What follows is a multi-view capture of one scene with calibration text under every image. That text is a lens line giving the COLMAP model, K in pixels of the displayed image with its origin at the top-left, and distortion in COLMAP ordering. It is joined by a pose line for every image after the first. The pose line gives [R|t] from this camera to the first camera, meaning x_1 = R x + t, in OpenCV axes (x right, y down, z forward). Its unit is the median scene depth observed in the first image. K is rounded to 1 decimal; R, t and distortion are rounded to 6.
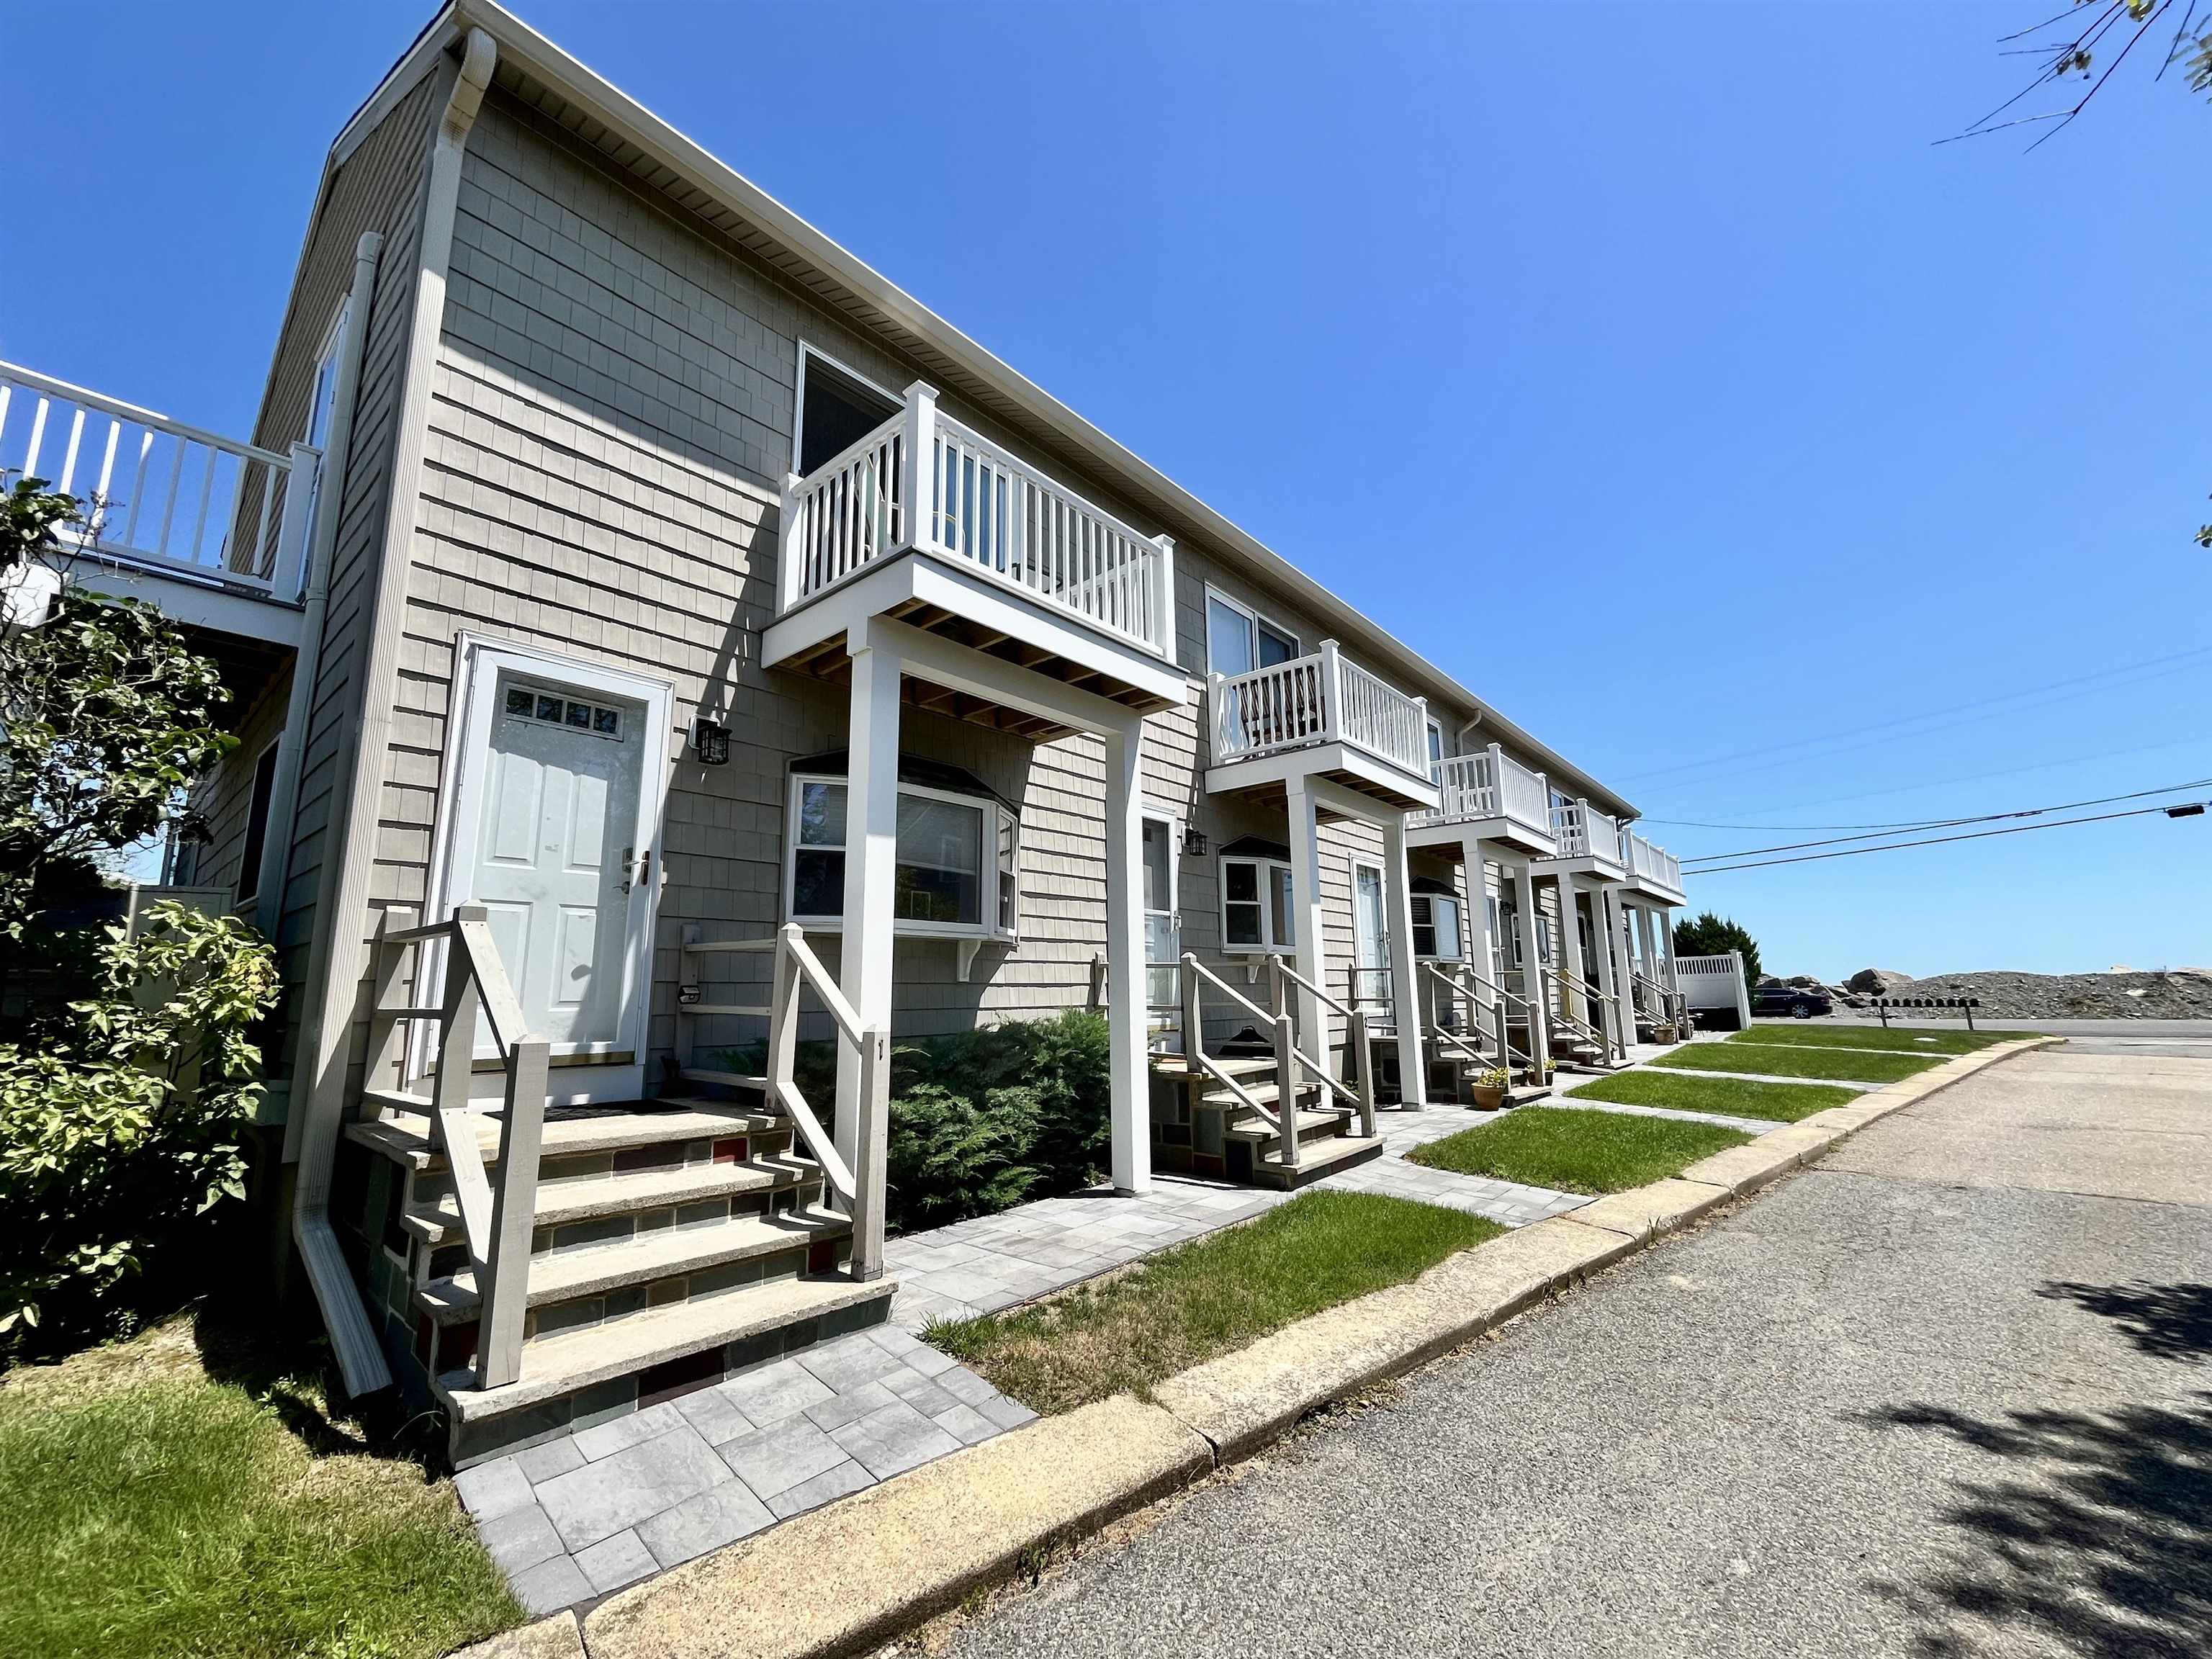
lens RADIAL K [[898.8, 0, 1103.4], [0, 898.8, 827.9], [0, 0, 1]] dist [-0.007750, 0.000852]
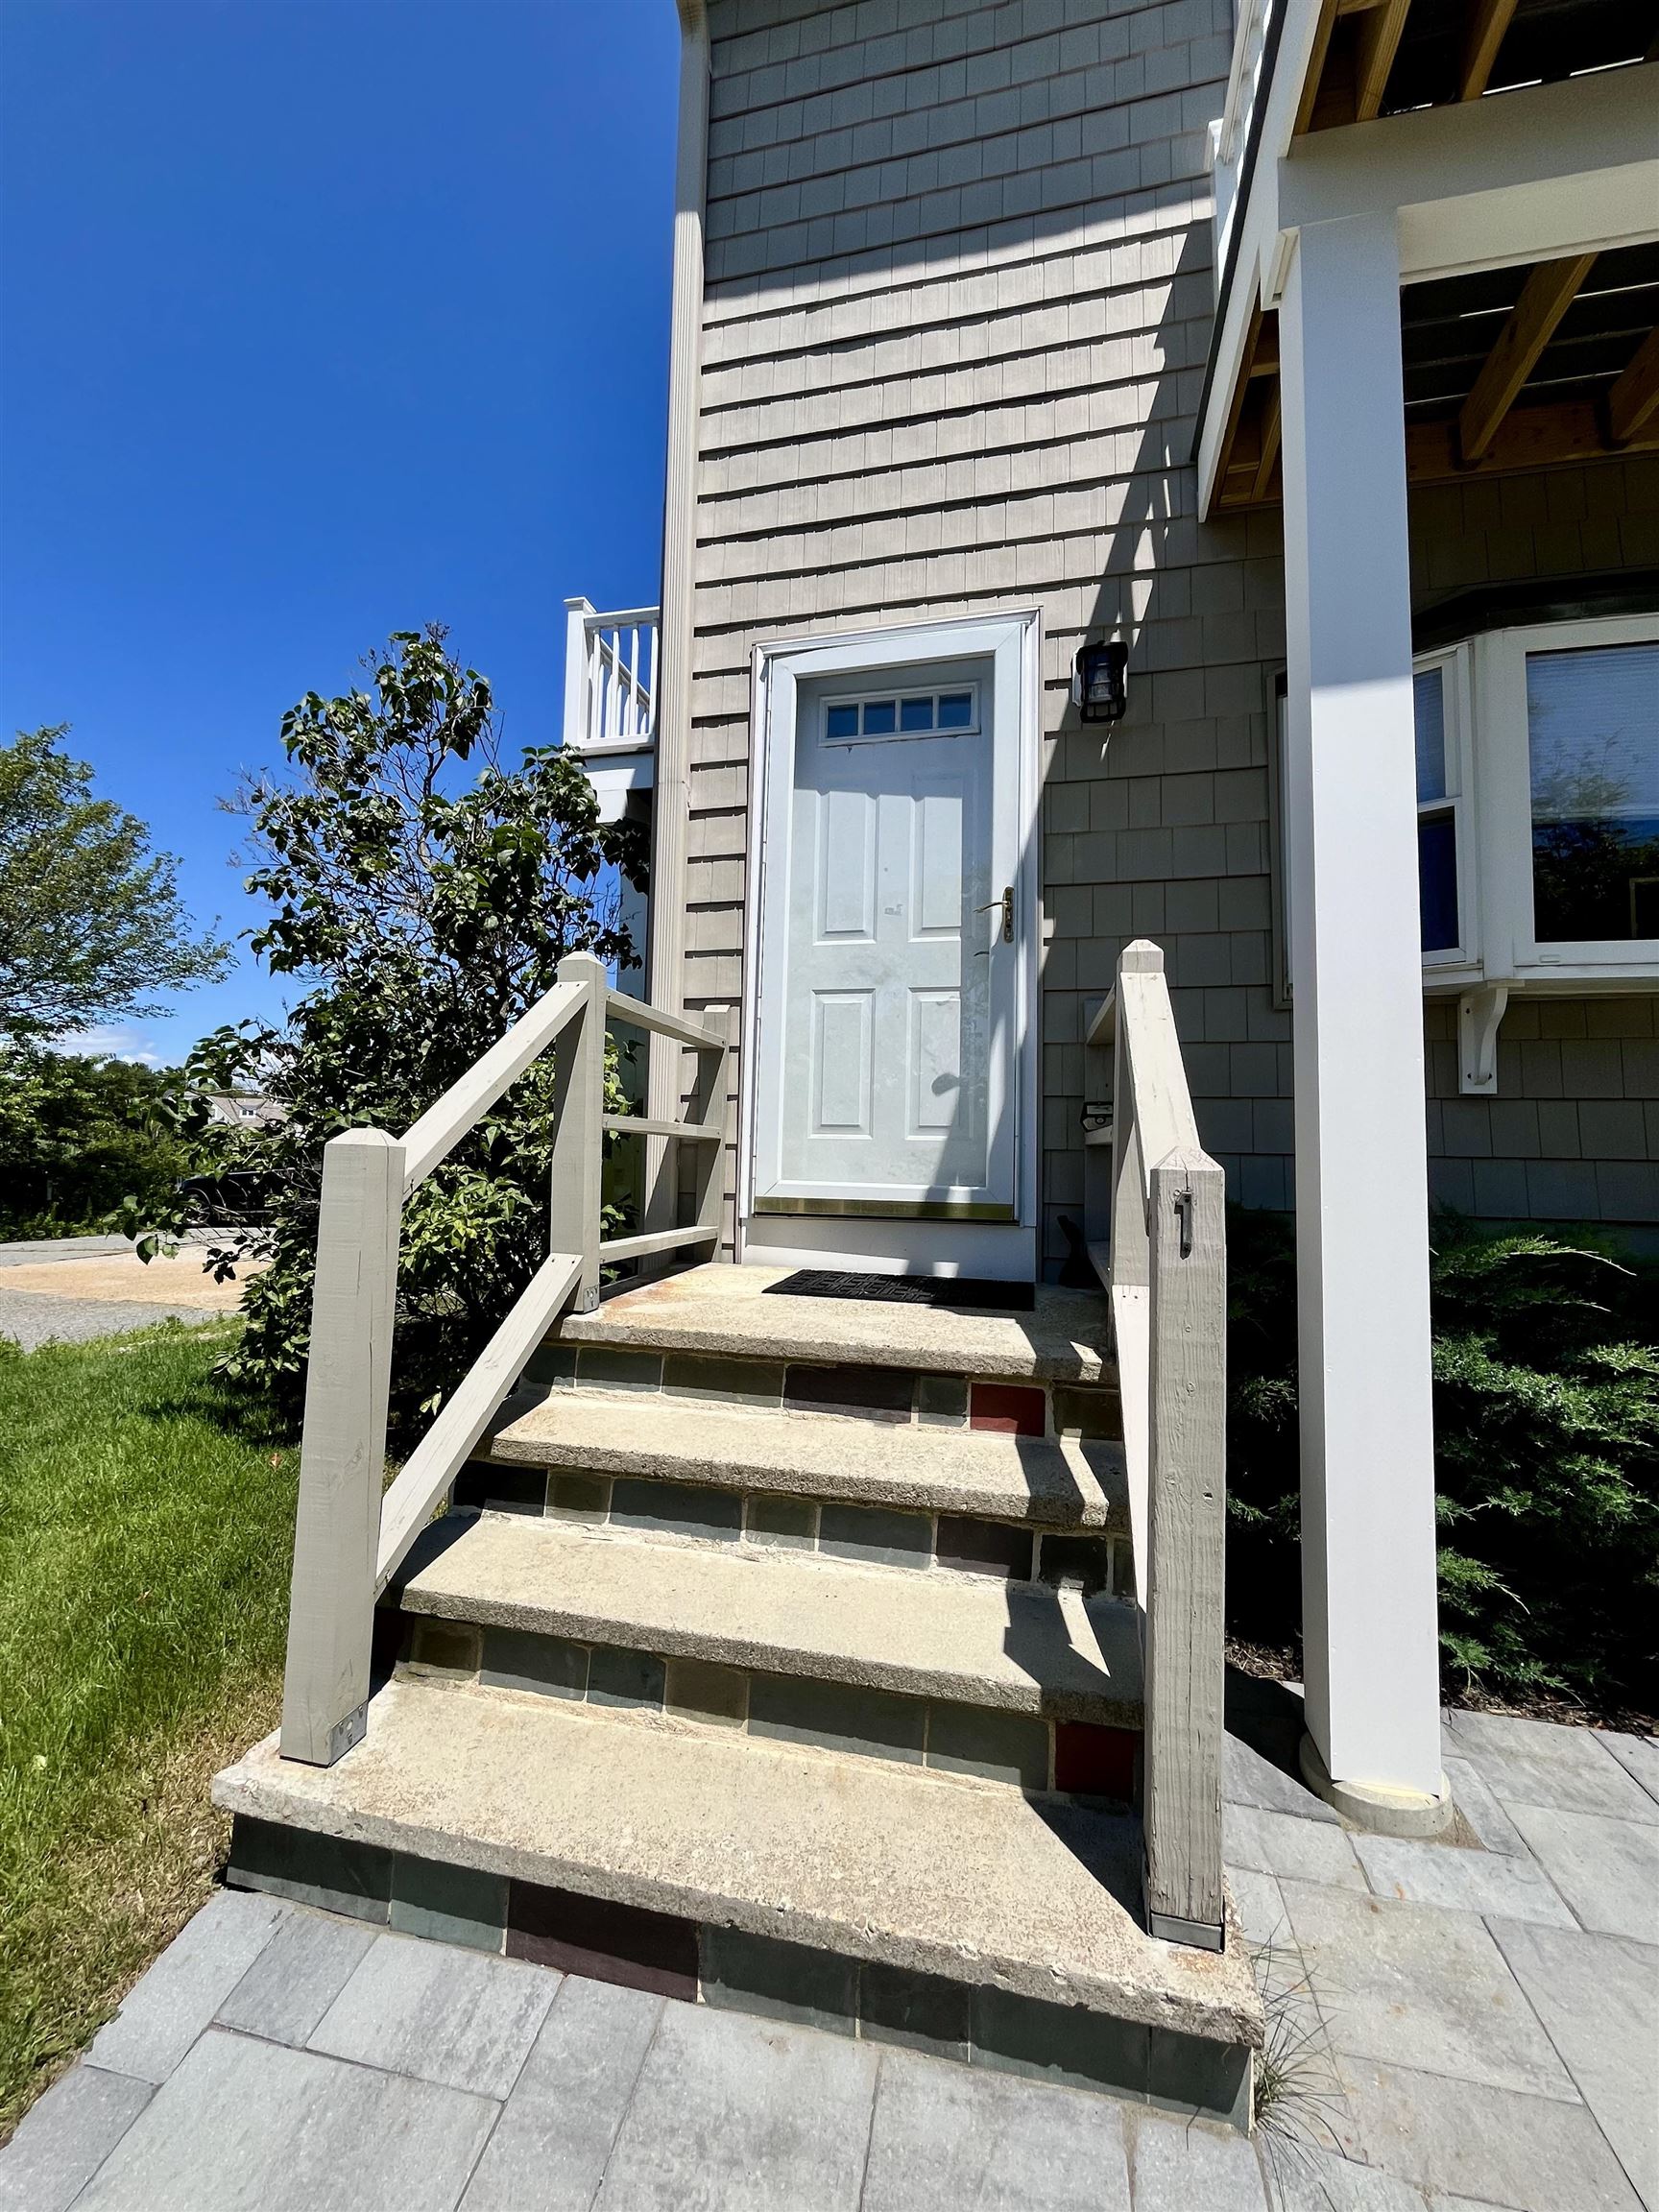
lens RADIAL K [[898.8, 0, 828.1], [0, 898.8, 1103.3], [0, 0, 1]] dist [-0.007750, 0.000852]
pose [[0.445585, -0.039788, -0.894355, -0.017109], [0.137694, 0.990170, 0.024551, 0.145169], [0.884587, -0.134087, 0.446684, 0.611512]]
